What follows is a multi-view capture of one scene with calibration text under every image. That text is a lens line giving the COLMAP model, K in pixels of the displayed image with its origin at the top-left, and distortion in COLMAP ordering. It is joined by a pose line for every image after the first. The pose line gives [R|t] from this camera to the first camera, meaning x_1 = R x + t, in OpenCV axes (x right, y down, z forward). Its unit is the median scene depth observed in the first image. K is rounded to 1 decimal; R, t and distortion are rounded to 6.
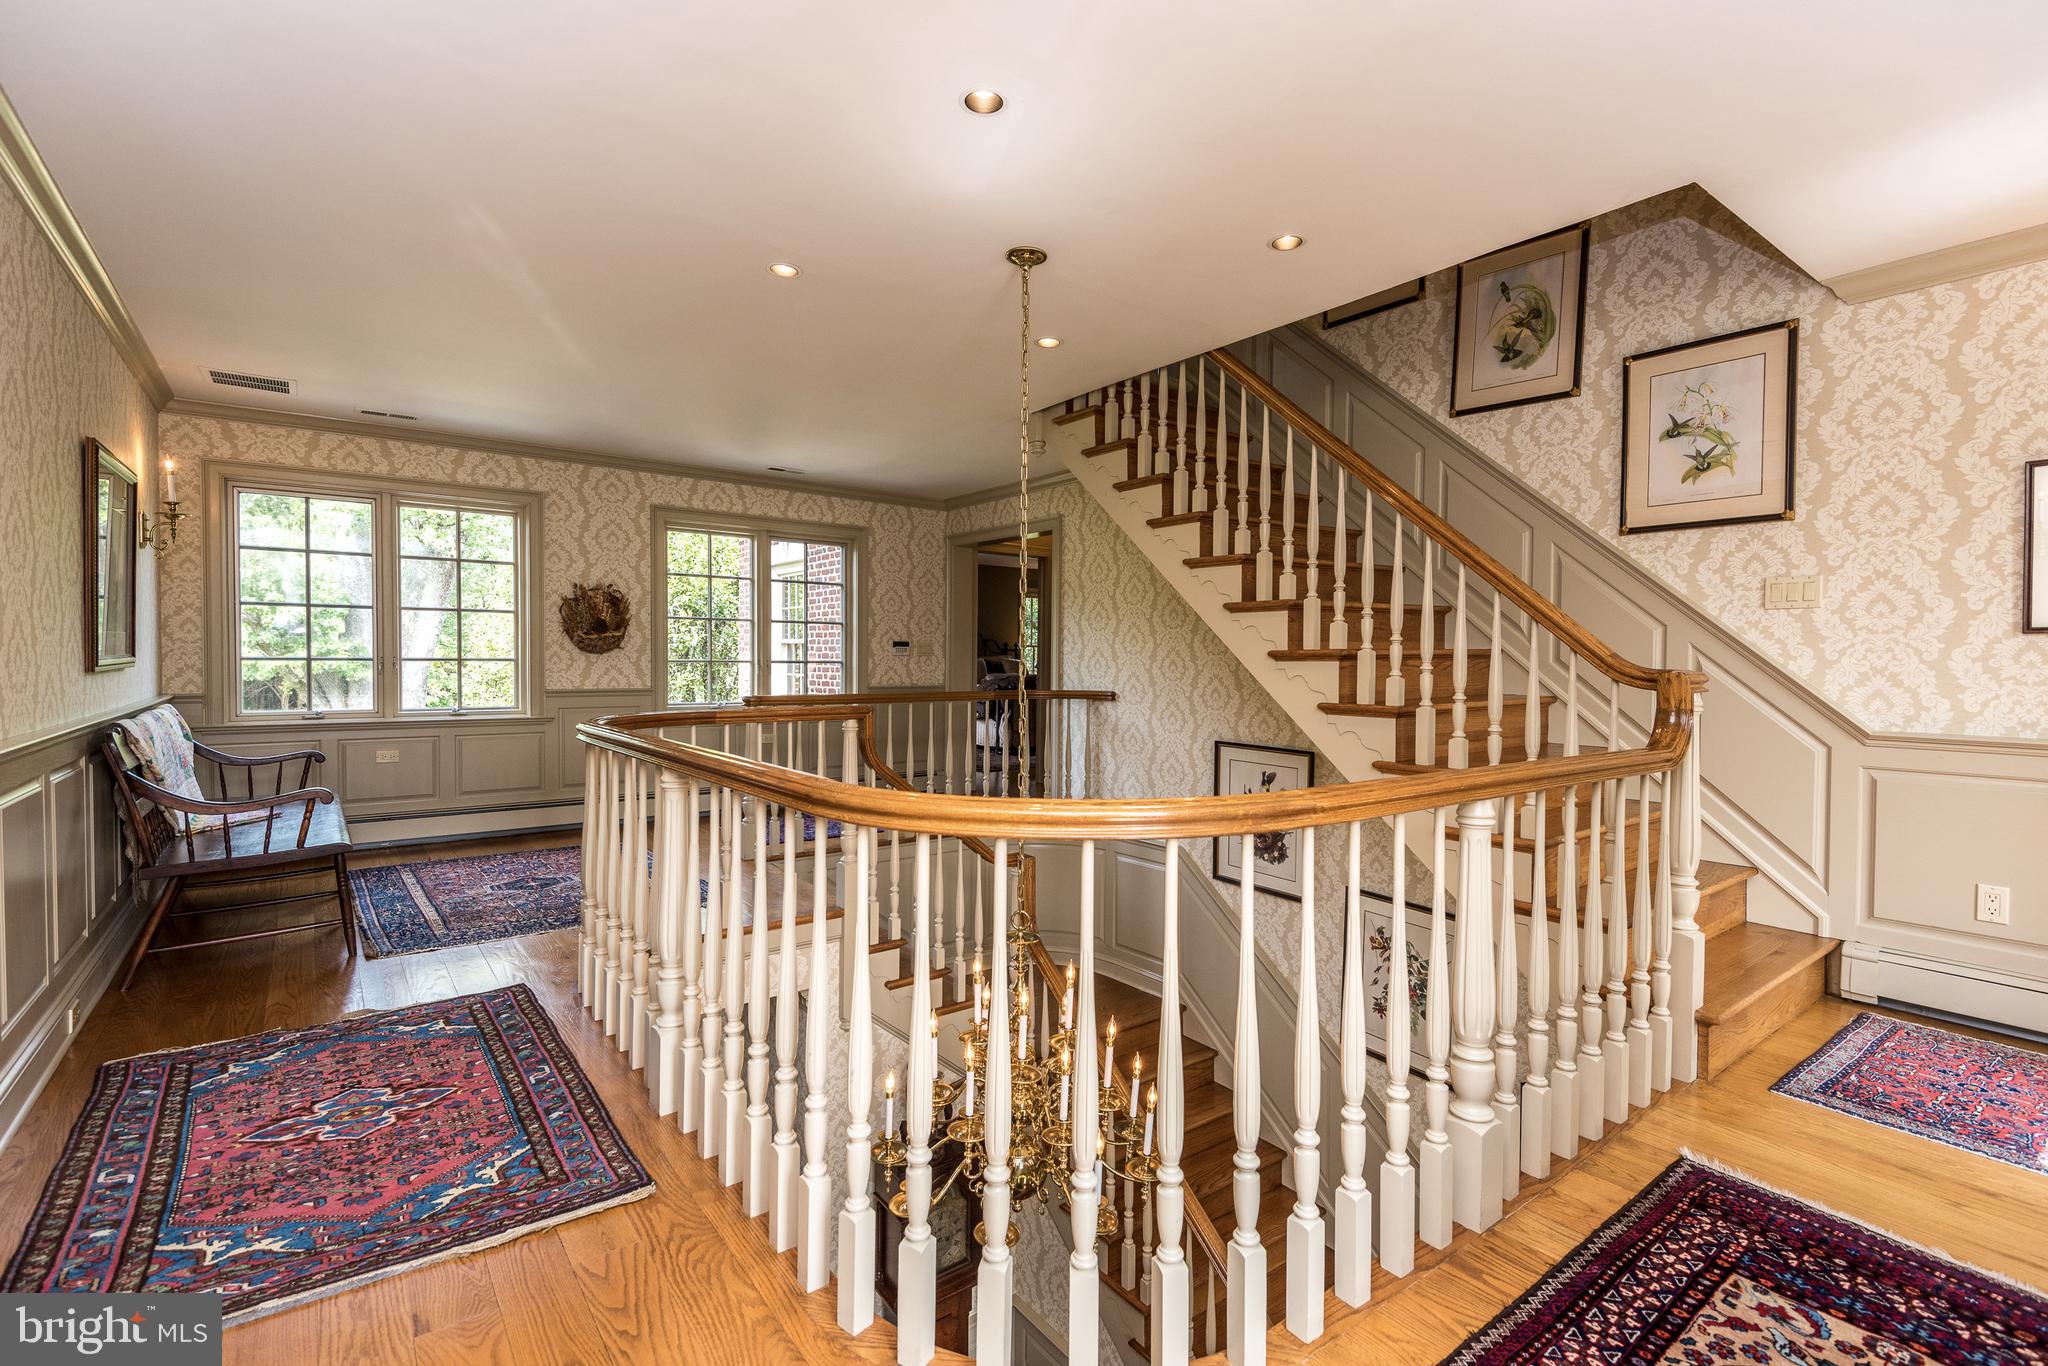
lens RADIAL K [[926.5, 0, 1030.3], [0, 926.5, 662.1], [0, 0, 1]] dist [0.003051, 0.000190]
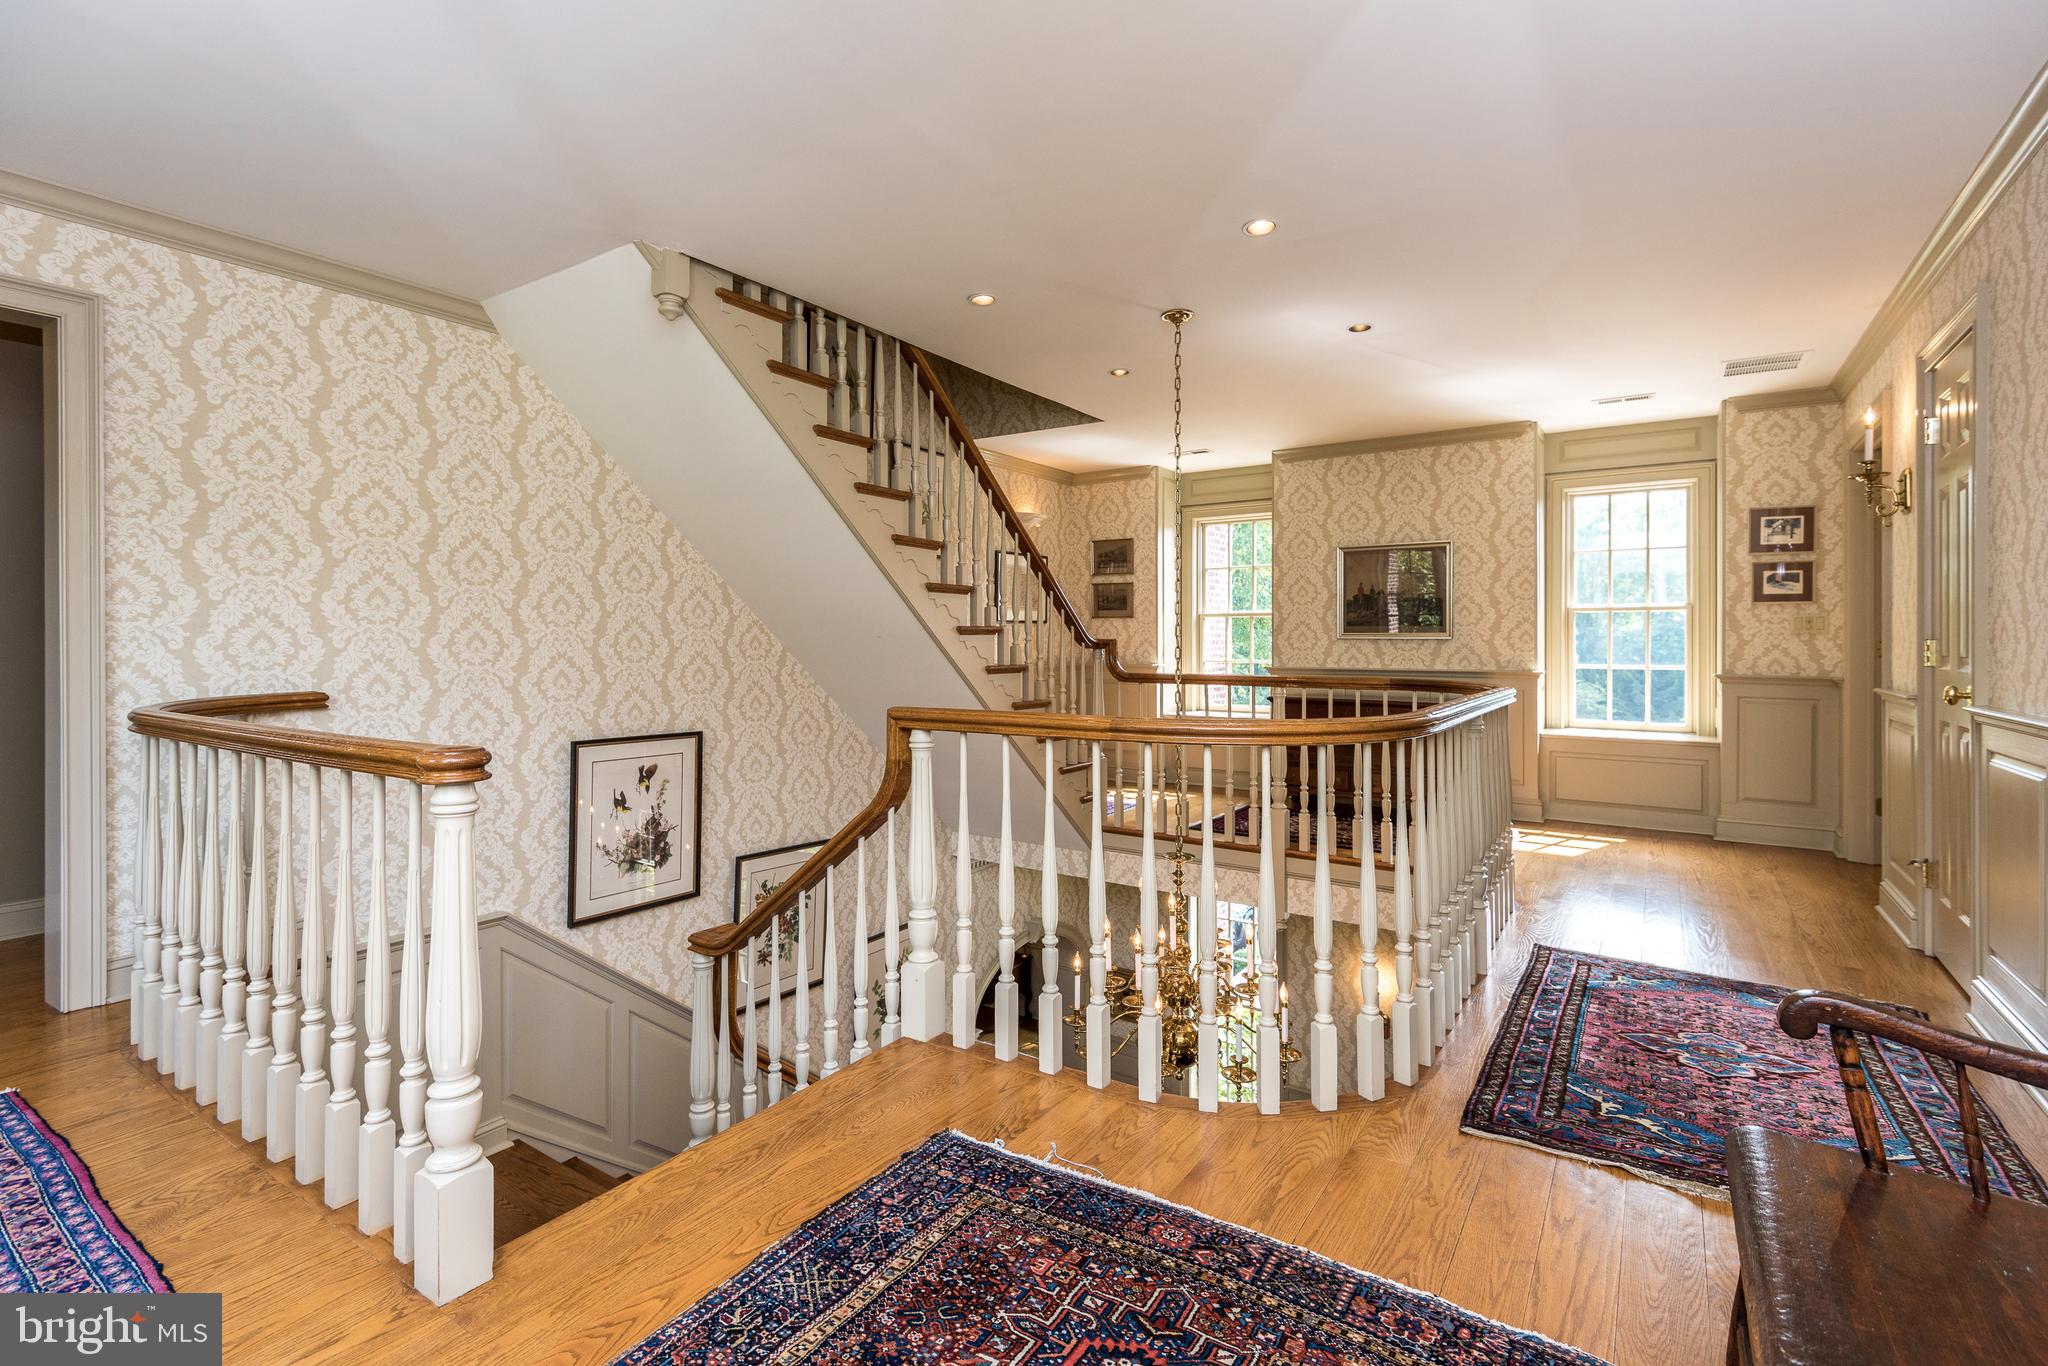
lens RADIAL K [[937.5, 0, 1041.4], [0, 937.5, 631.6], [0, 0, 1]] dist [0.001299, -0.000356]
pose [[-0.321498, 0.004631, 0.946899, -1.256937], [0.000359, 0.999989, -0.004769, -0.000012], [-0.946910, -0.001194, -0.321496, 1.740069]]
